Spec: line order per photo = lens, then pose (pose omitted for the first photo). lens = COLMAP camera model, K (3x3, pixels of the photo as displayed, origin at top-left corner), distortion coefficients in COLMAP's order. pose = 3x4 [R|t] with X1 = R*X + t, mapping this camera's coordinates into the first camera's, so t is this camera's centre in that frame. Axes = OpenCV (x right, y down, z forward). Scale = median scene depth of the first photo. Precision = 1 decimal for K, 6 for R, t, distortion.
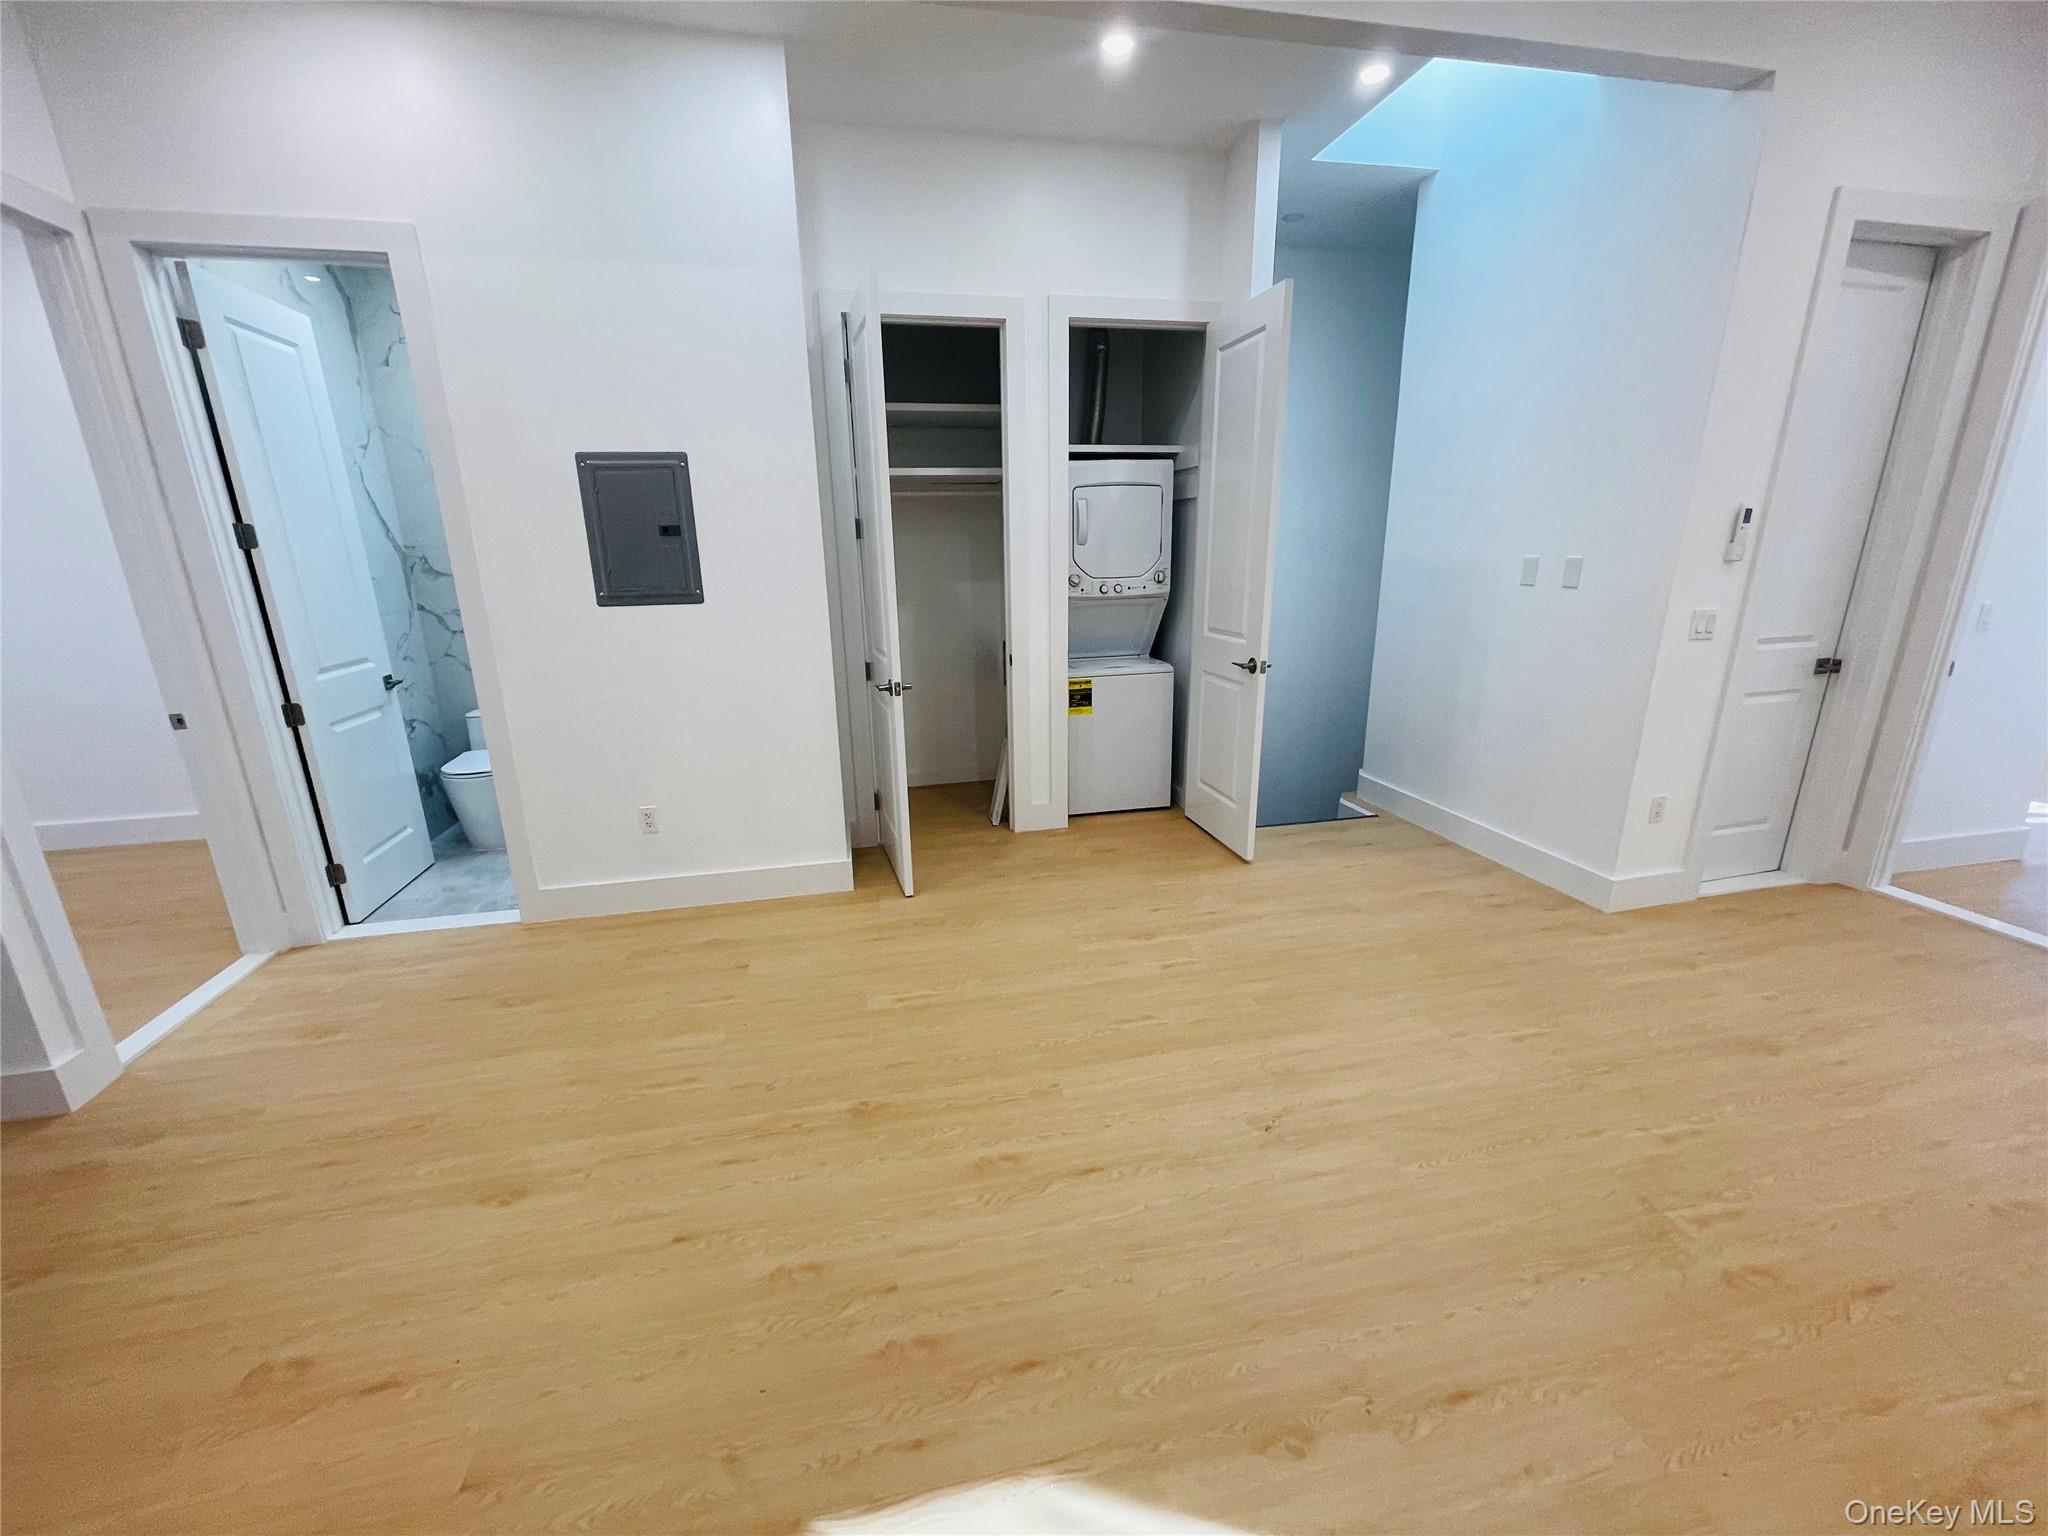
lens RADIAL K [[823.4, 0, 1015.6], [0, 823.4, 778.6], [0, 0, 1]] dist [0.007236, -0.000318]
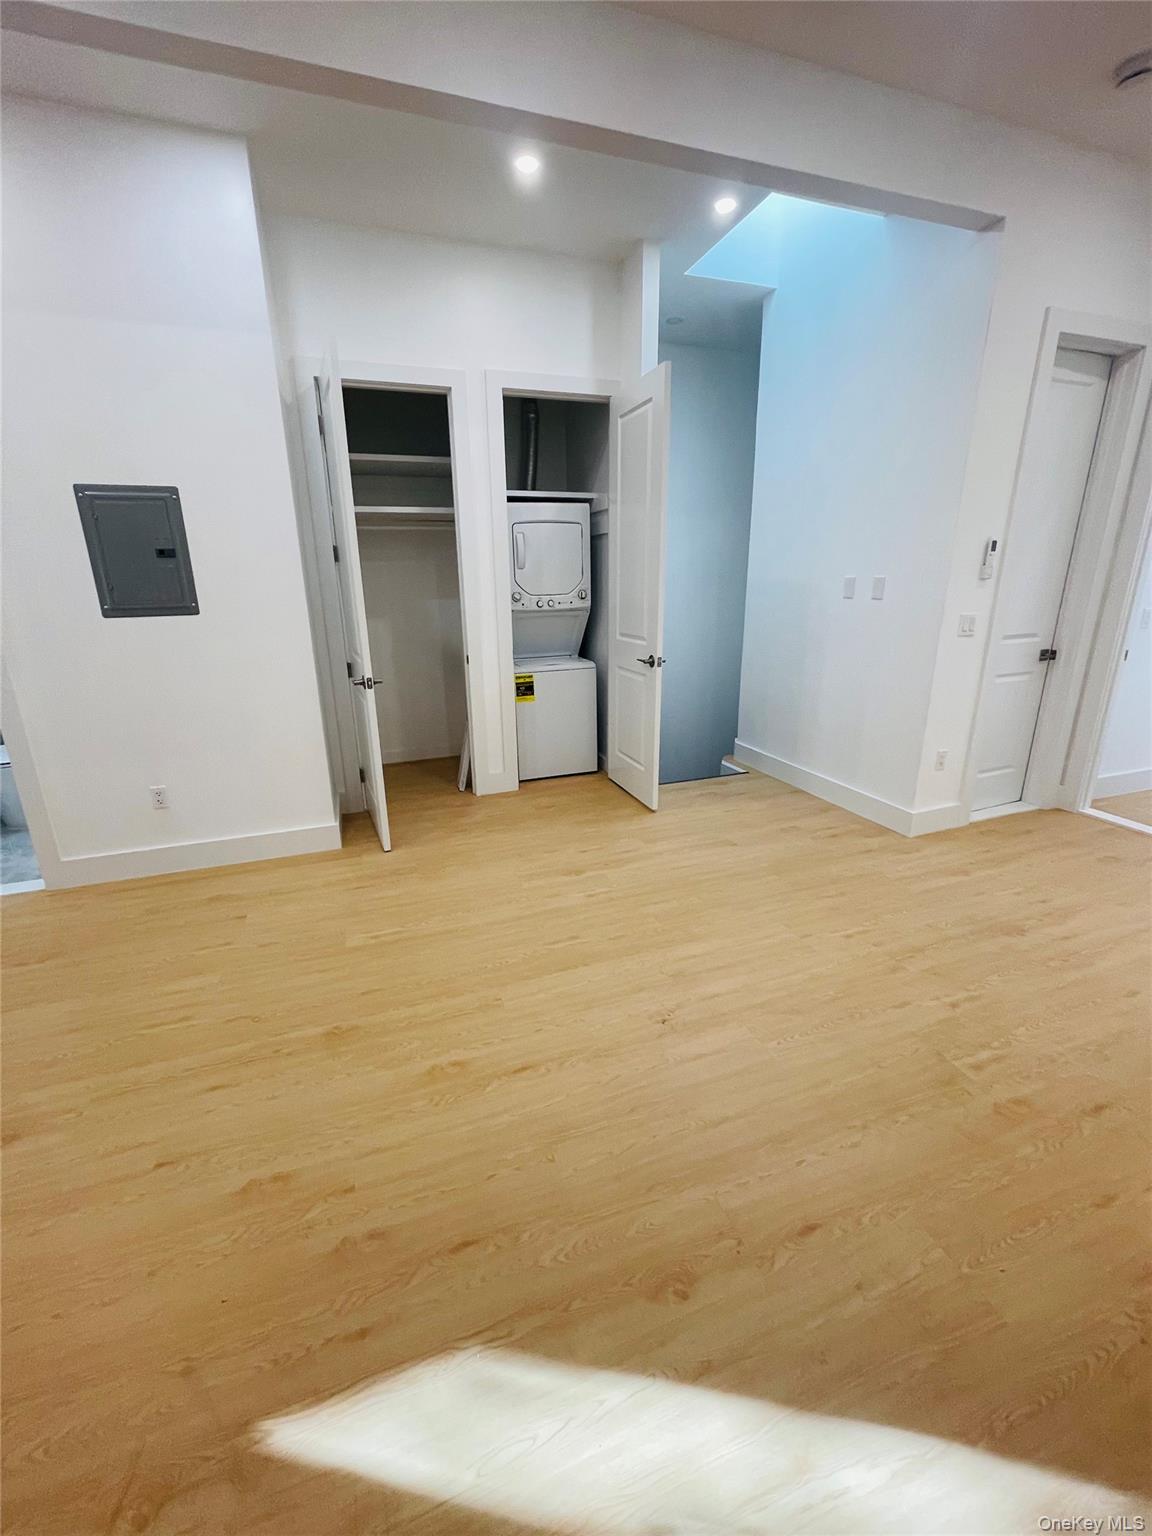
lens RADIAL K [[617.7, 0, 565.7], [0, 617.7, 759.3], [0, 0, 1]] dist [-0.001001, 0.005461]
pose [[0.992670, -0.033441, 0.116138, 0.037972], [0.032346, 0.999413, 0.011301, 0.003620], [-0.116448, -0.007462, 0.993169, 0.050344]]
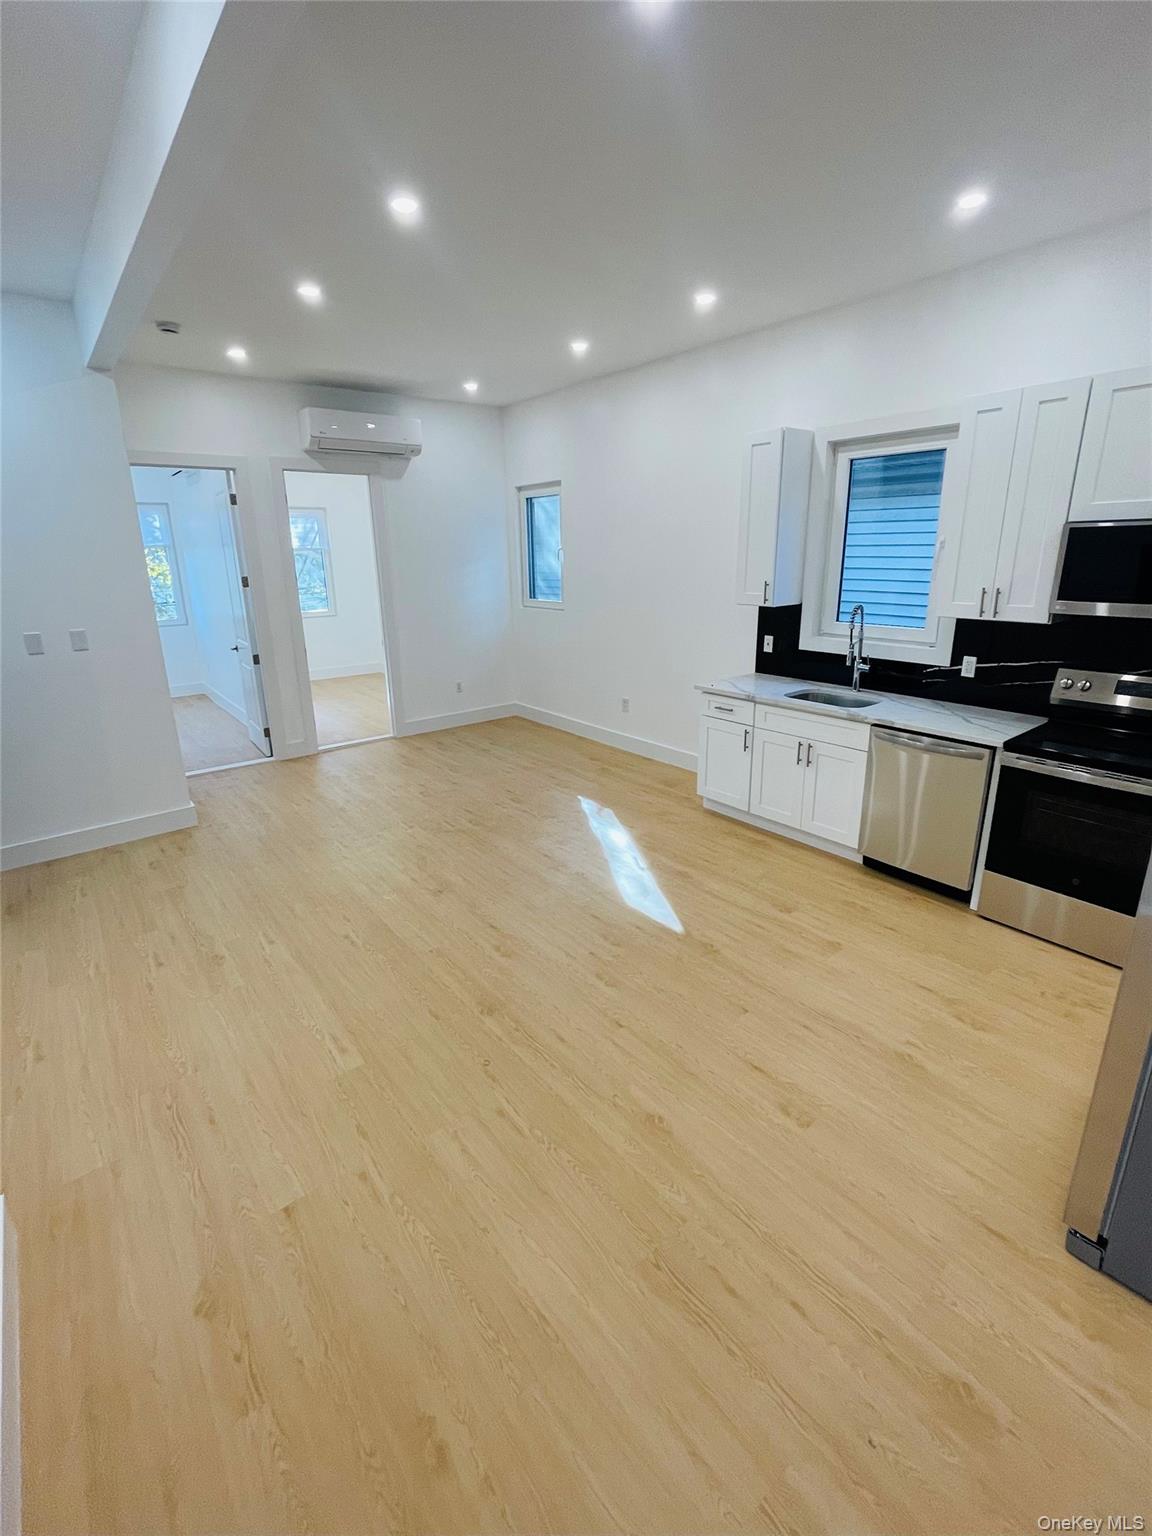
lens RADIAL K [[674.8, 0, 573.7], [0, 674.8, 749.7], [0, 0, 1]] dist [-0.000484, -0.000033]
pose [[-0.438720, -0.231914, 0.868182, -0.820511], [0.271255, 0.886881, 0.373983, -0.294114], [-0.856706, 0.399573, -0.326184, 0.733709]]
